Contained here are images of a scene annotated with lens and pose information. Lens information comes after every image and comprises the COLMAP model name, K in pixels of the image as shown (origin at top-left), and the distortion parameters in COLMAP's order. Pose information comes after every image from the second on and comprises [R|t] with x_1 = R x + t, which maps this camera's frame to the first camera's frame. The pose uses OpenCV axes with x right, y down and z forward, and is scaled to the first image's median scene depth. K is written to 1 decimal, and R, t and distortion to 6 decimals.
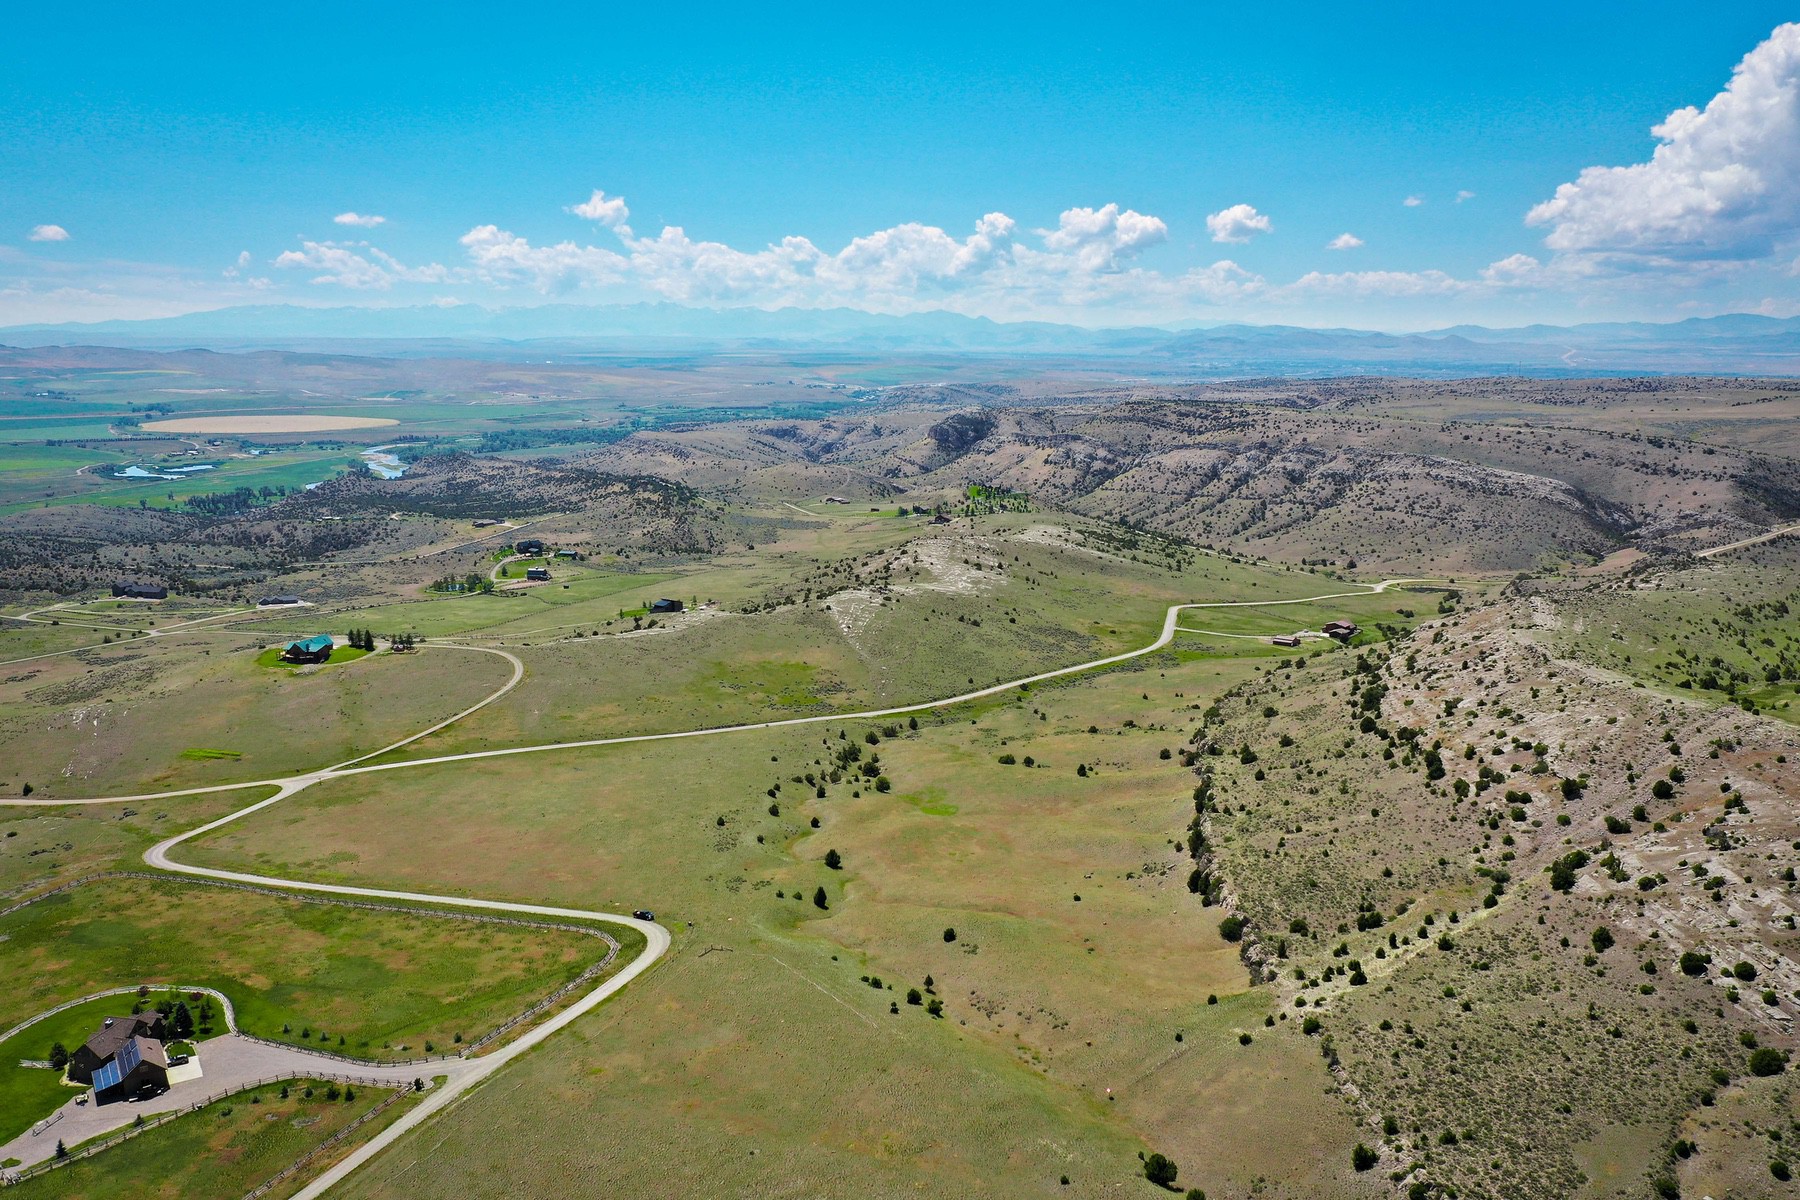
lens RADIAL K [[1450.0, 0, 891.6], [0, 1450.0, 598.1], [0, 0, 1]] dist [0.012097, -0.000038]
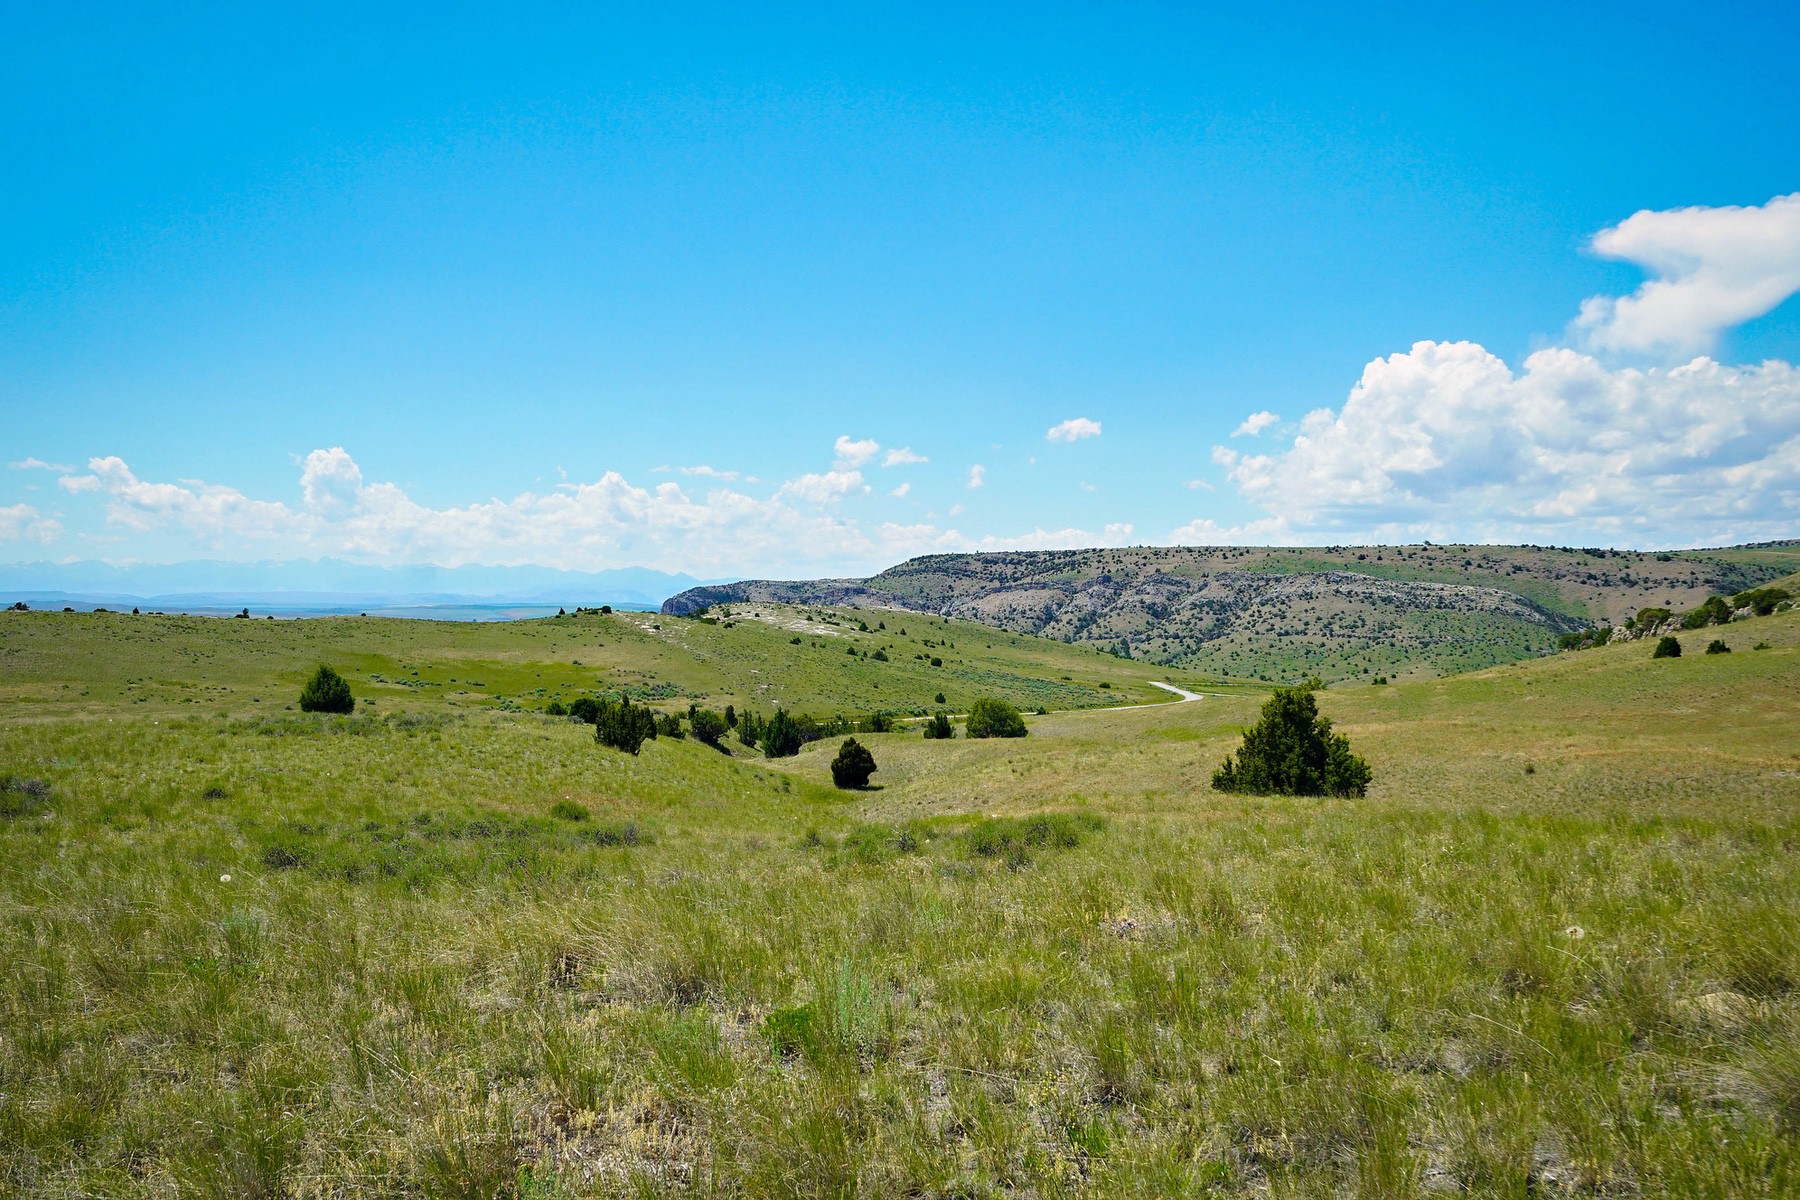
lens RADIAL K [[1535.4, 0, 891.6], [0, 1535.4, 605.0], [0, 0, 1]] dist [0.030787, 0.015351]
pose [[0.980448, -0.004307, 0.196733, -0.026096], [0.038329, 0.984792, -0.169456, 0.049985], [-0.193011, 0.173683, 0.965702, 0.237130]]
